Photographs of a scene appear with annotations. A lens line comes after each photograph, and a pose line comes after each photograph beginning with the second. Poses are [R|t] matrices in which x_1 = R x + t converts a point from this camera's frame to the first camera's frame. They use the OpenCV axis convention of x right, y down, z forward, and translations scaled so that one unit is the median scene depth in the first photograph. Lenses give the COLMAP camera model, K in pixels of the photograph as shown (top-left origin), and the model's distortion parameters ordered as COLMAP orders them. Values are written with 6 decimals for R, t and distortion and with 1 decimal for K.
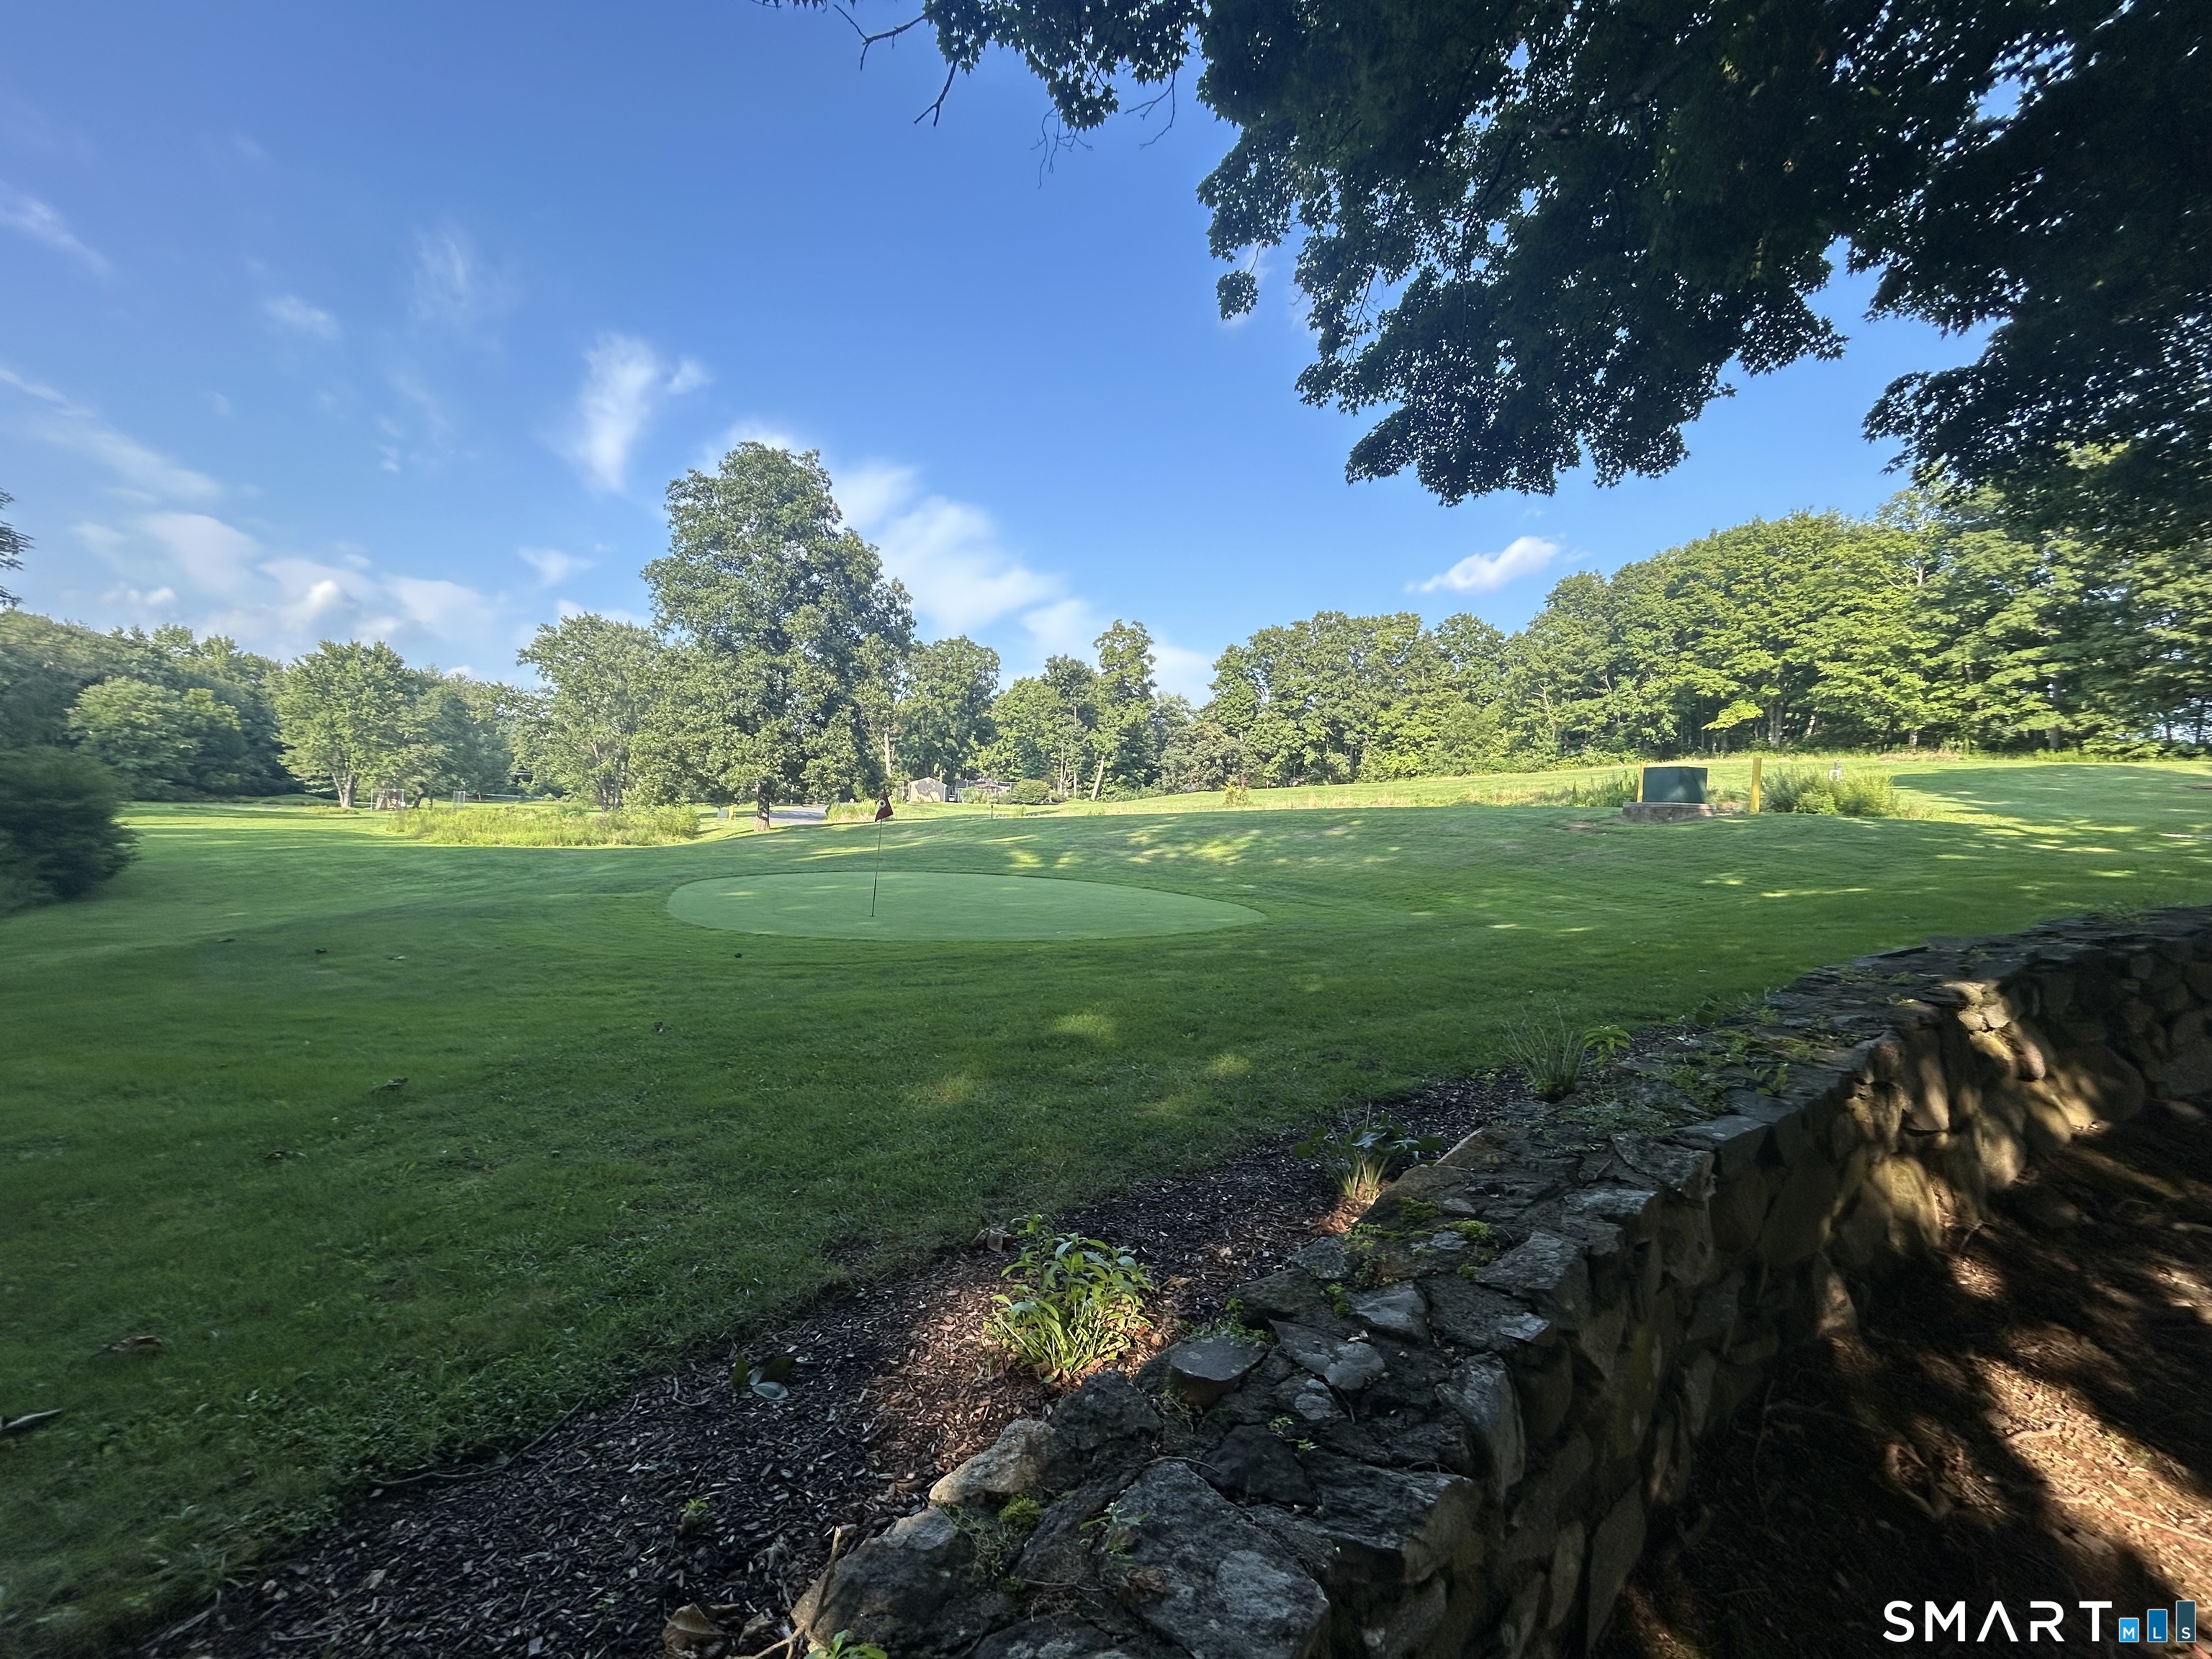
lens RADIAL K [[891.1, 0, 1103.8], [0, 891.1, 827.6], [0, 0, 1]] dist [-0.000193, -0.000072]
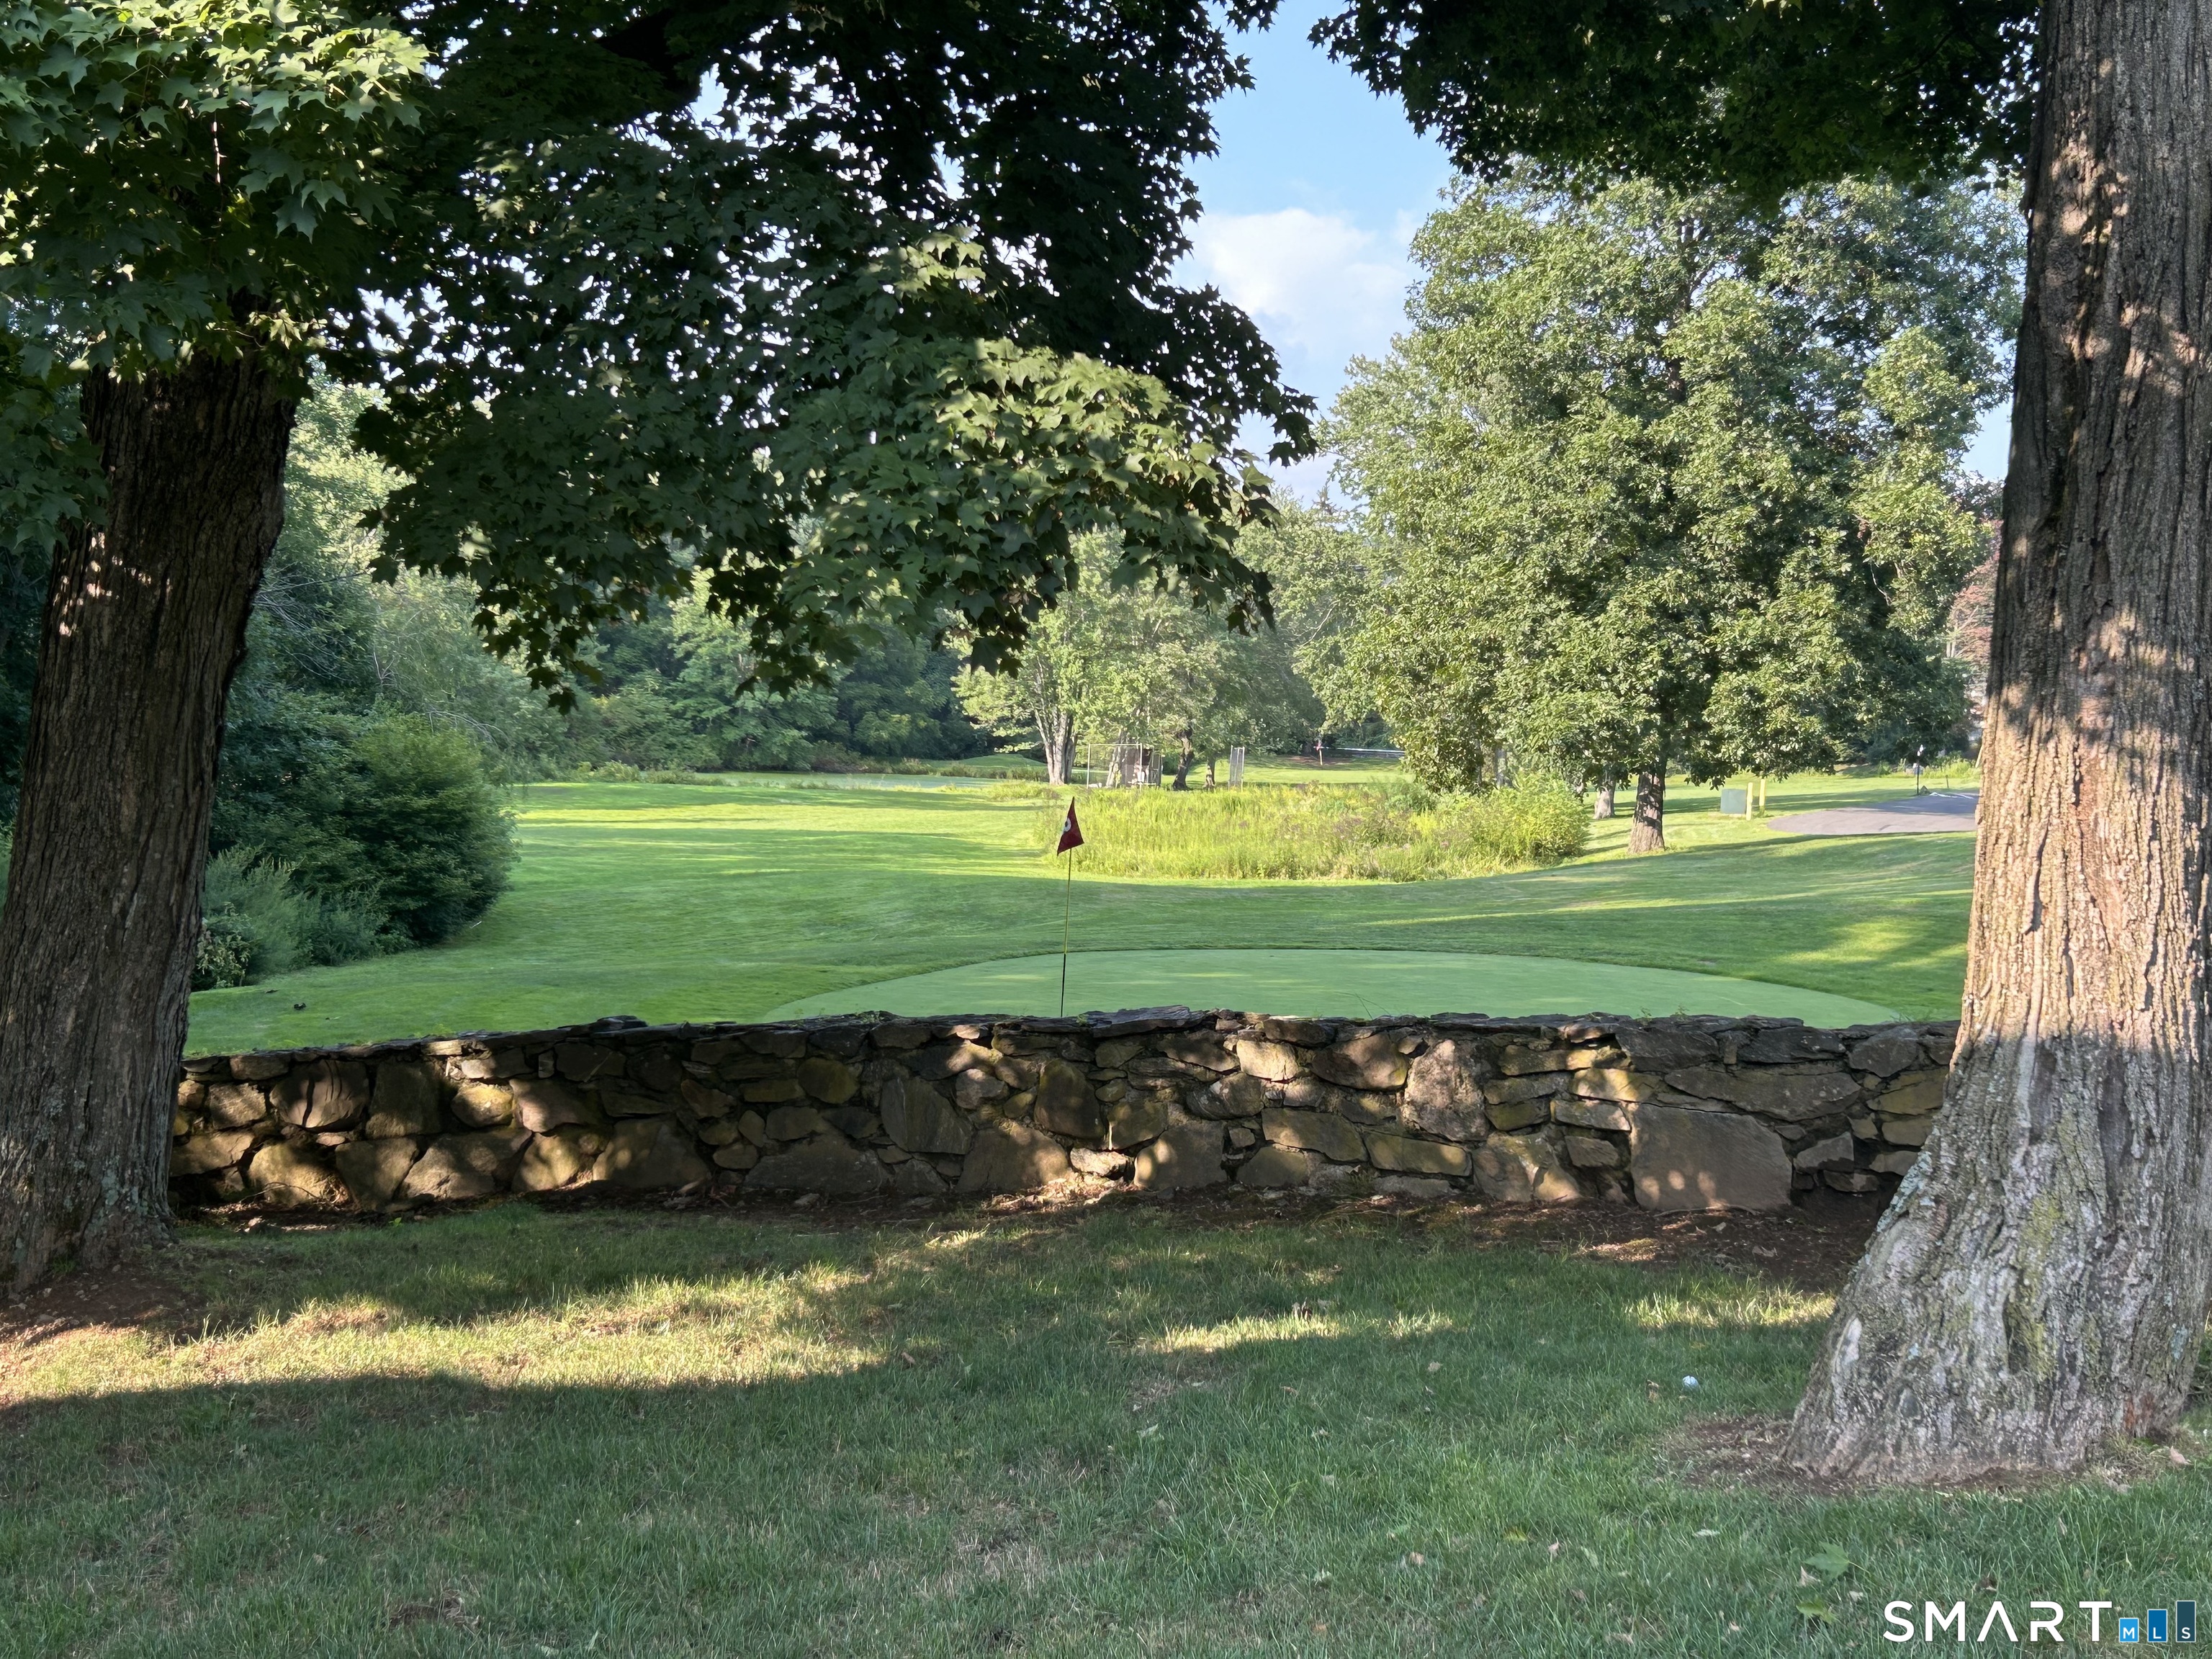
lens RADIAL K [[2687.7, 0, 1107.4], [0, 2687.7, 829.0], [0, 0, 1]] dist [0.029412, 0.000000]
pose [[0.743693, 0.009452, -0.668455, 0.257187], [-0.009916, 0.999946, 0.003107, -0.008020], [0.668448, 0.004318, 0.743747, -0.070091]]
